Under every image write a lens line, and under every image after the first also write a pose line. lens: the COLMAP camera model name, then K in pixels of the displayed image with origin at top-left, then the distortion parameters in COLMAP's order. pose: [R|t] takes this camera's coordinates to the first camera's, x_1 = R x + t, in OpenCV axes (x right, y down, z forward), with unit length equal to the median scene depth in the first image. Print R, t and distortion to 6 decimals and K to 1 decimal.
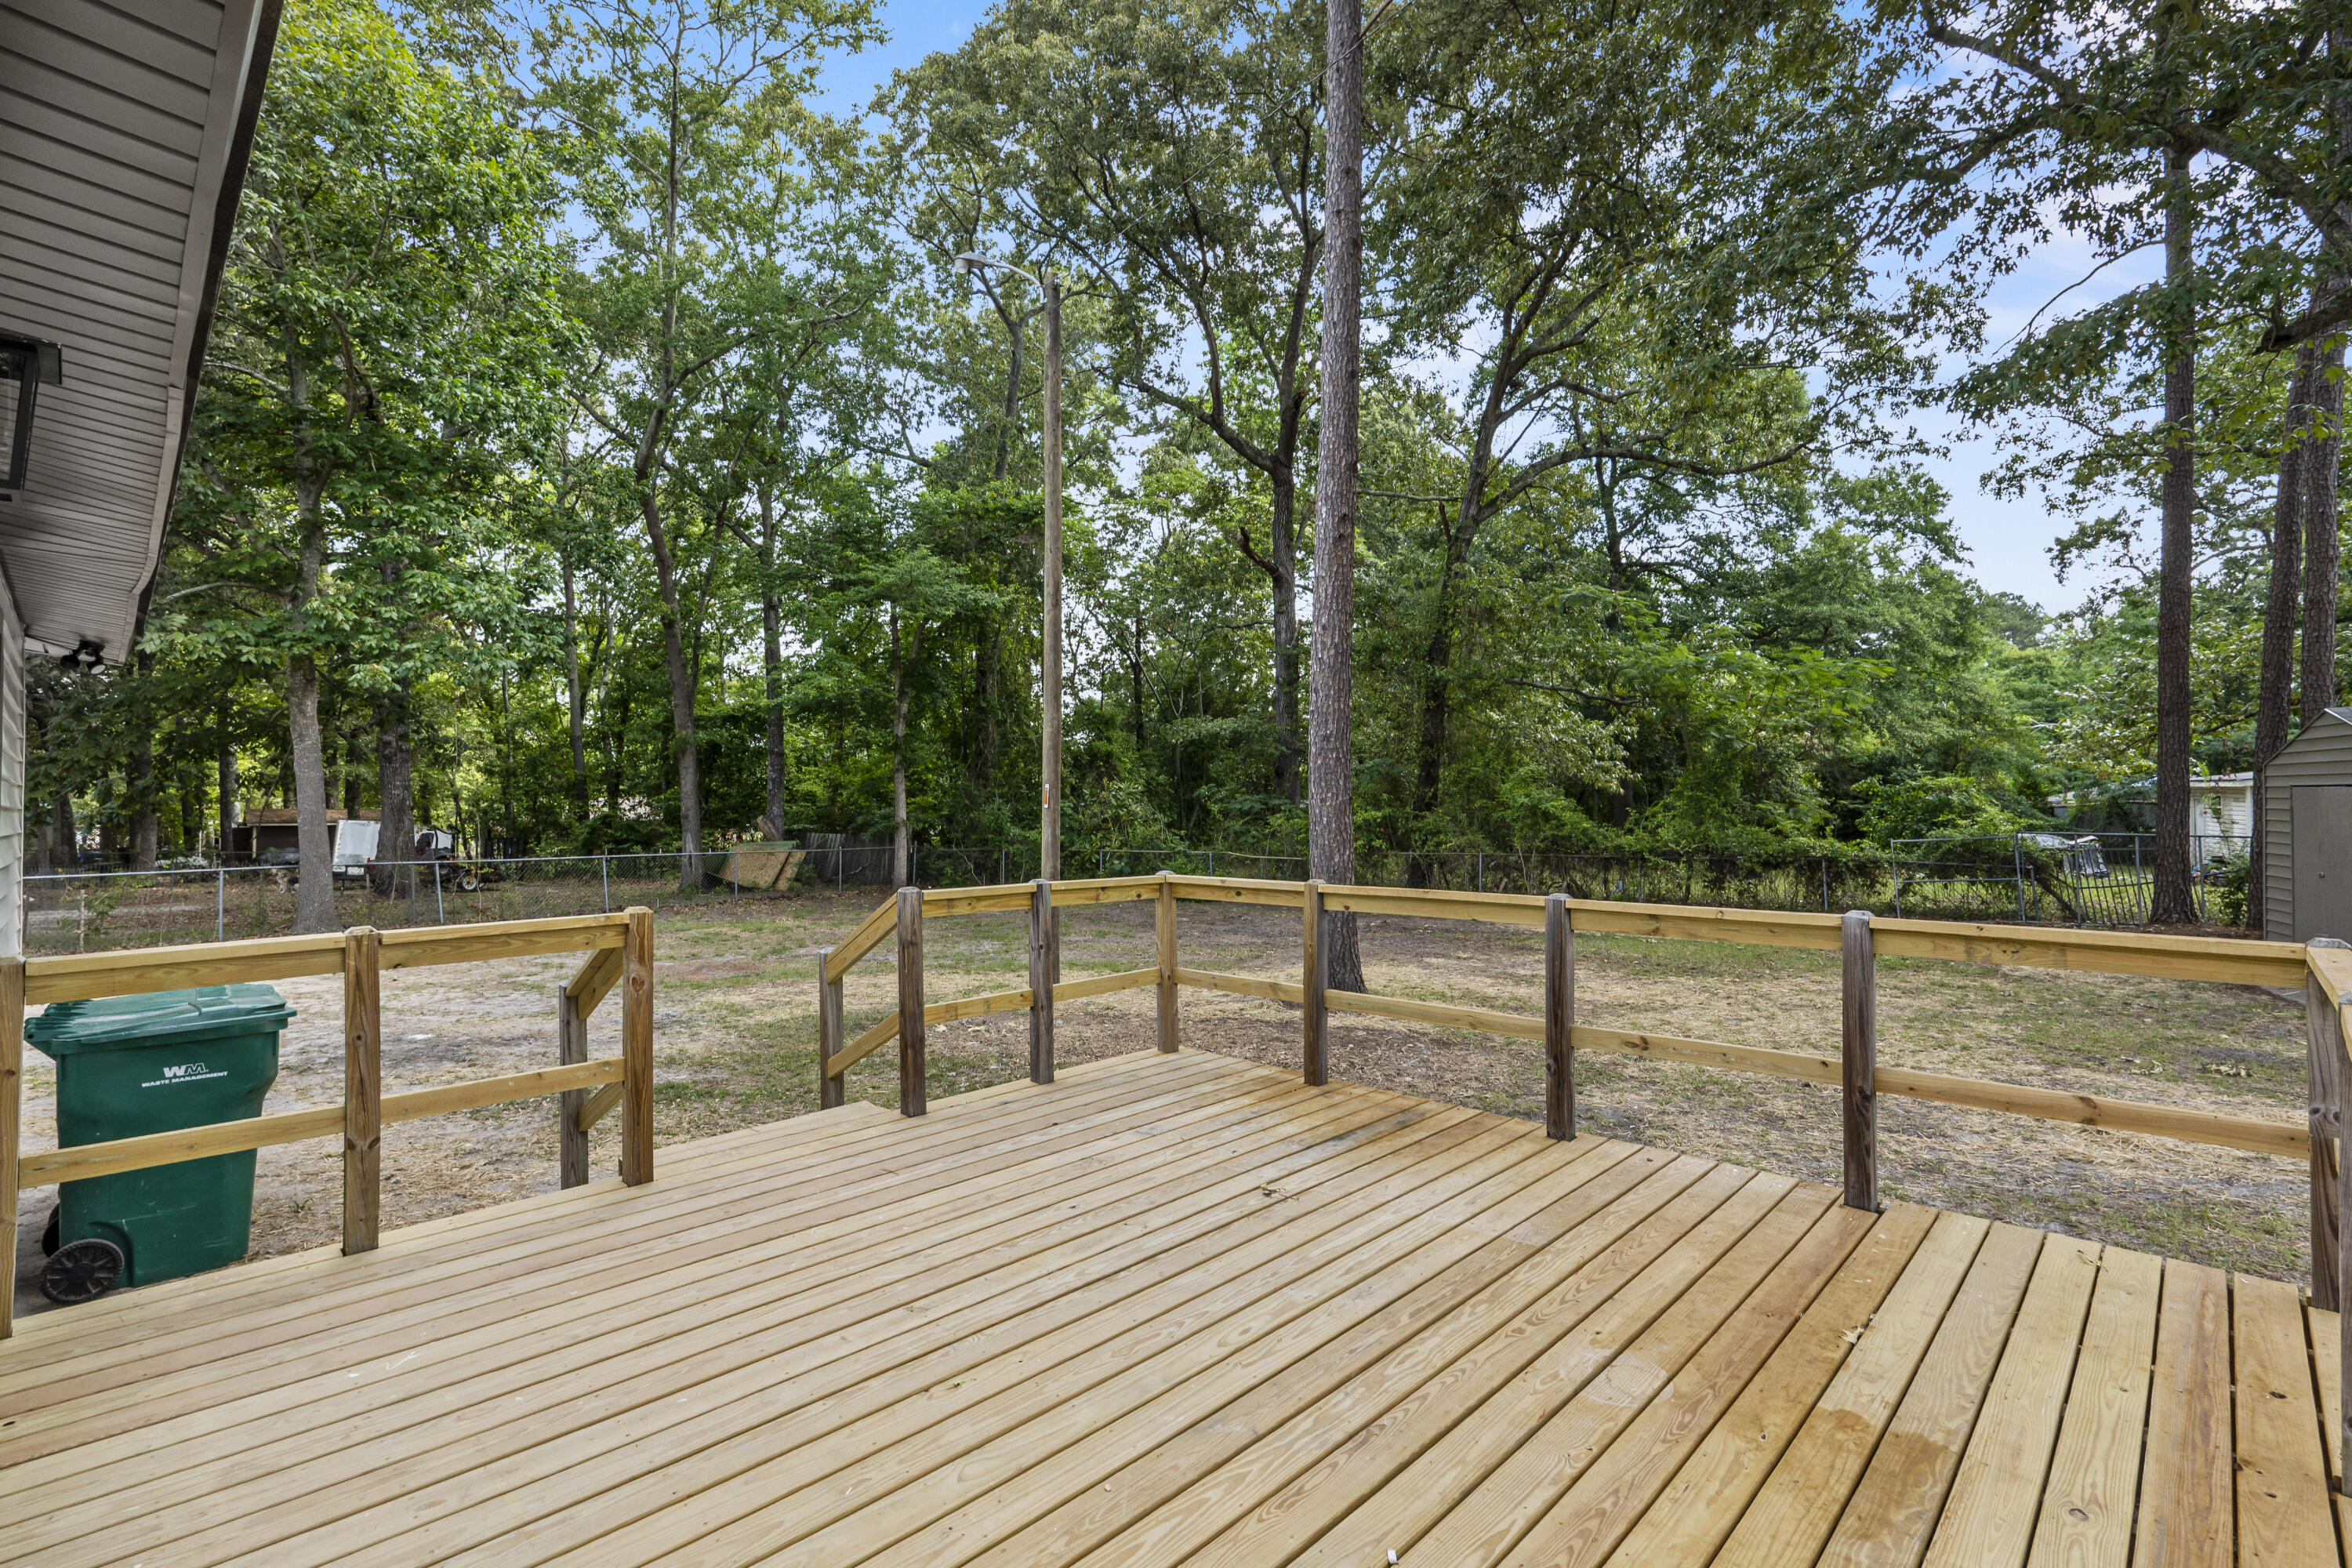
lens RADIAL K [[1082.3, 0, 1180.5], [0, 1082.3, 775.1], [0, 0, 1]] dist [-0.002894, 0.000307]
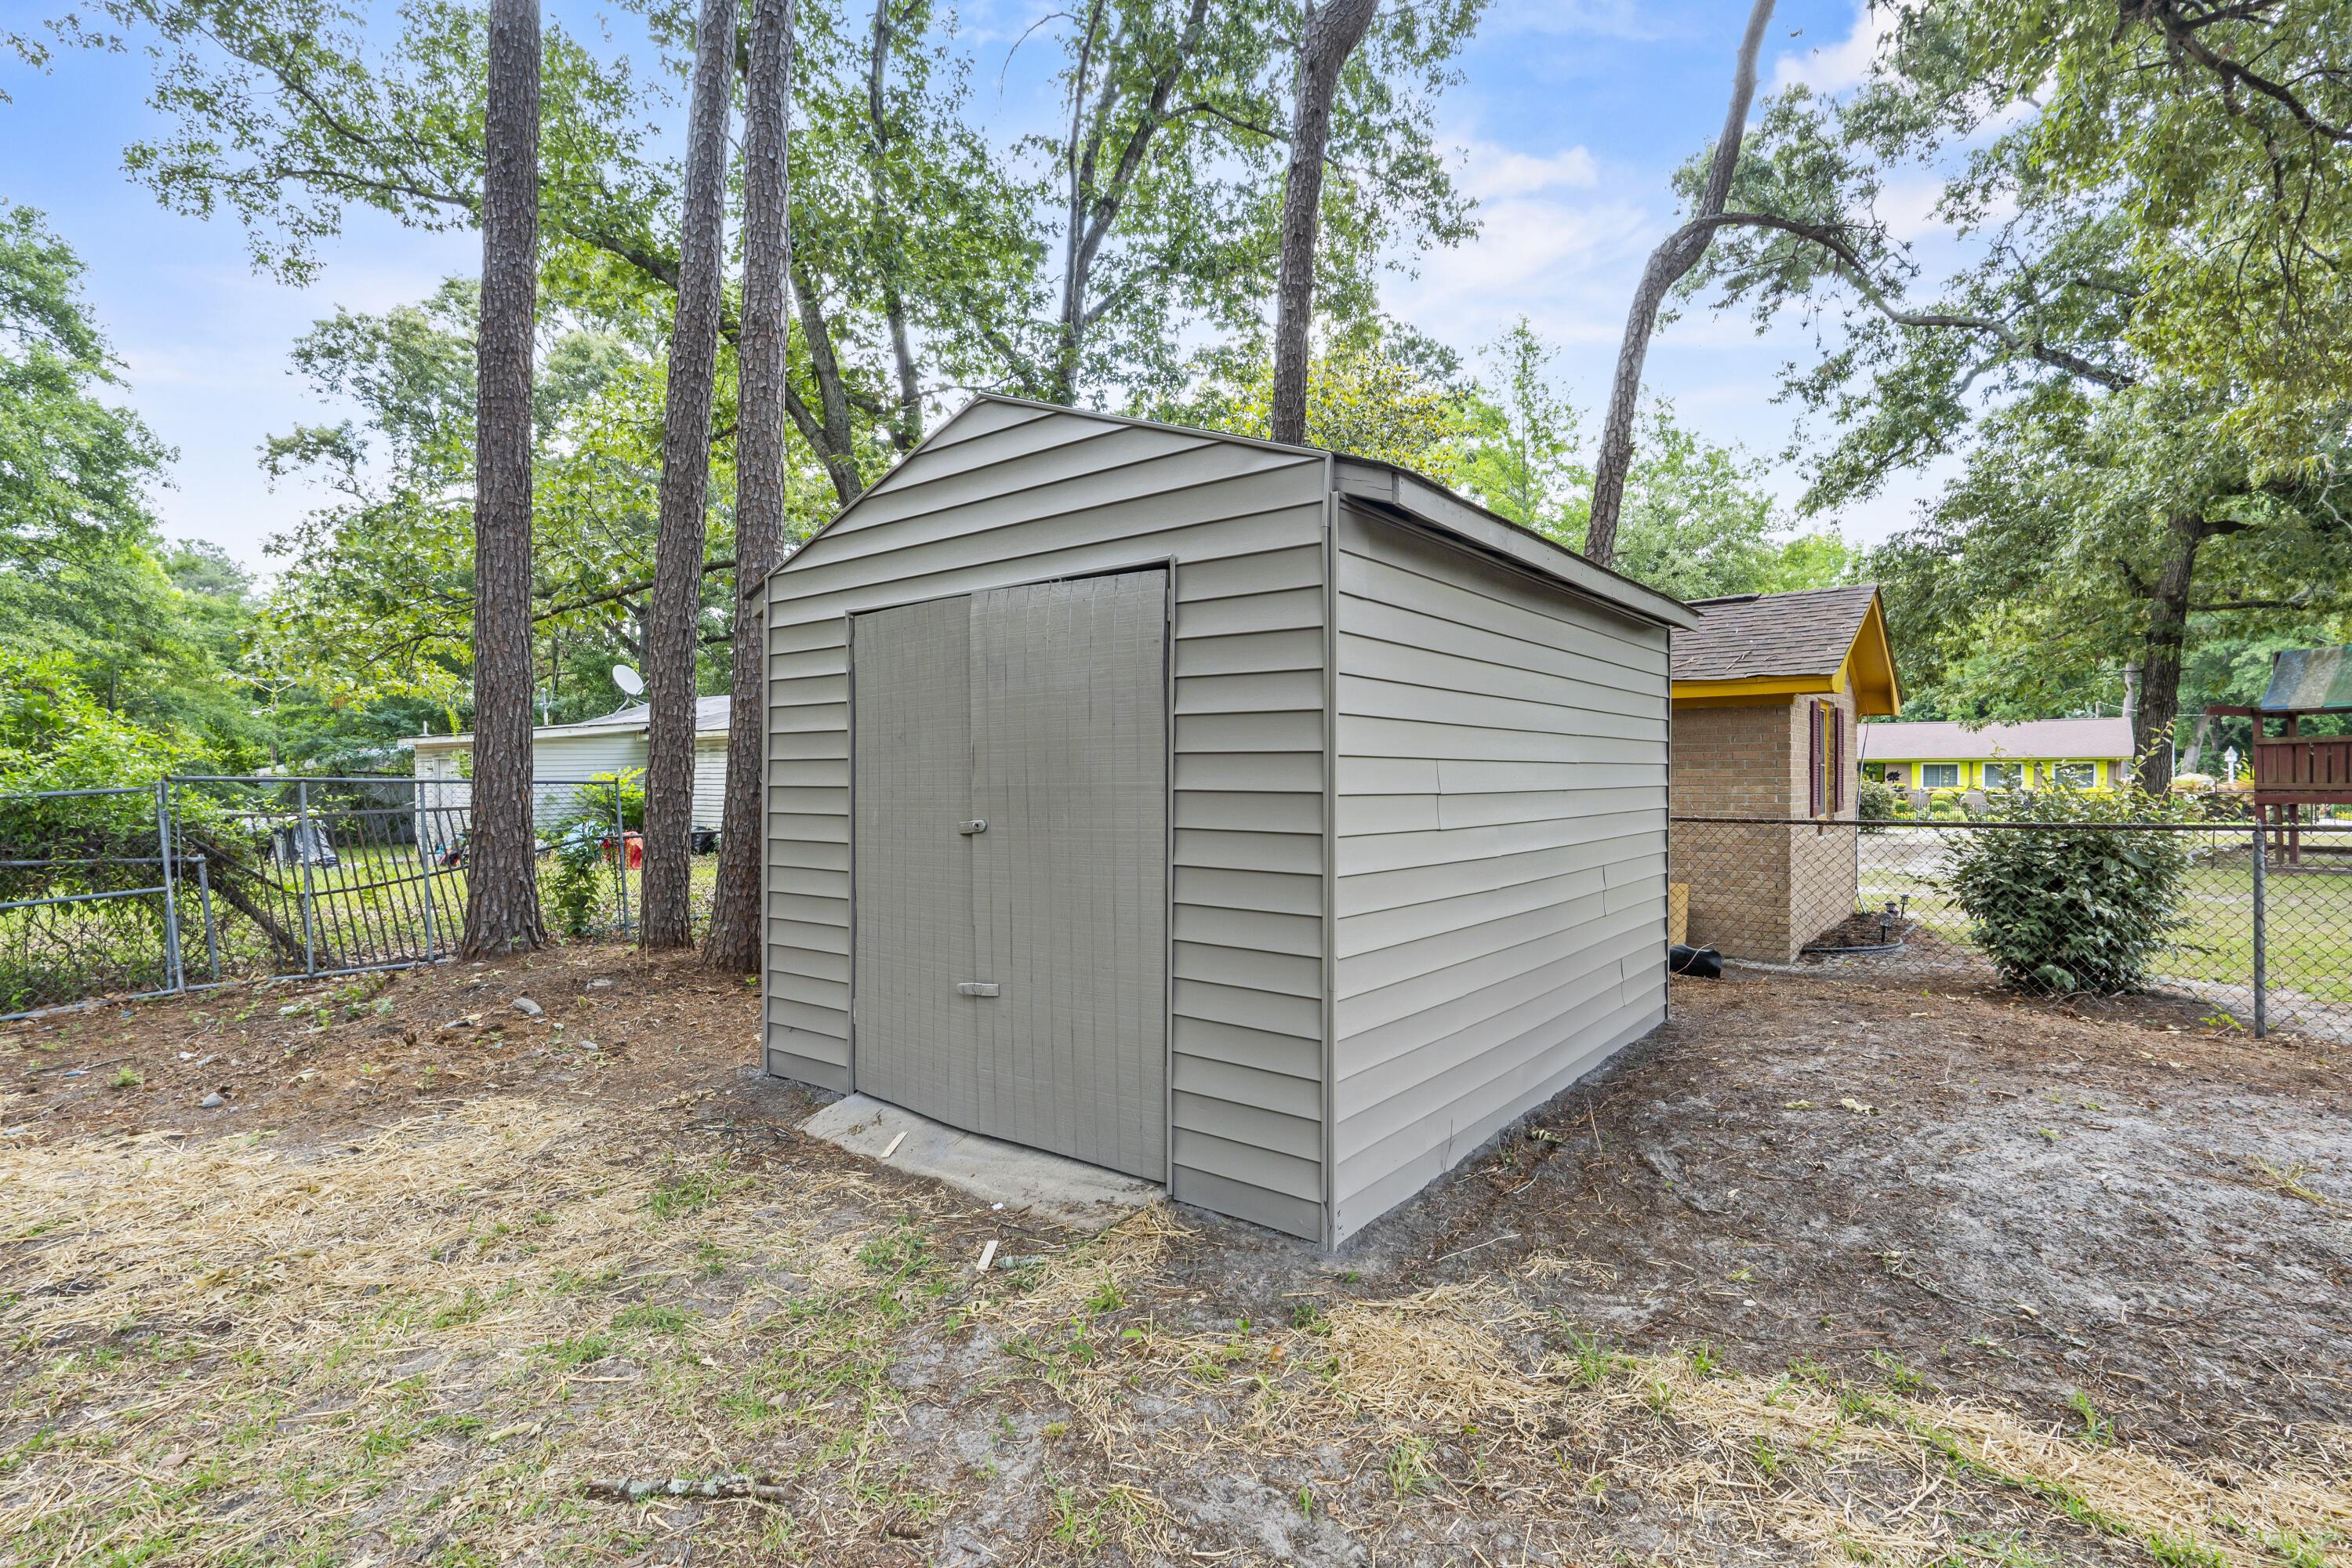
lens RADIAL K [[1082.3, 0, 1182.6], [0, 1082.3, 771.3], [0, 0, 1]] dist [-0.002894, 0.000307]
pose [[0.183299, 0.003936, 0.983049, 0.225916], [-0.007216, 0.999970, -0.002658, 0.025728], [-0.983031, -0.006607, 0.183322, 0.278103]]
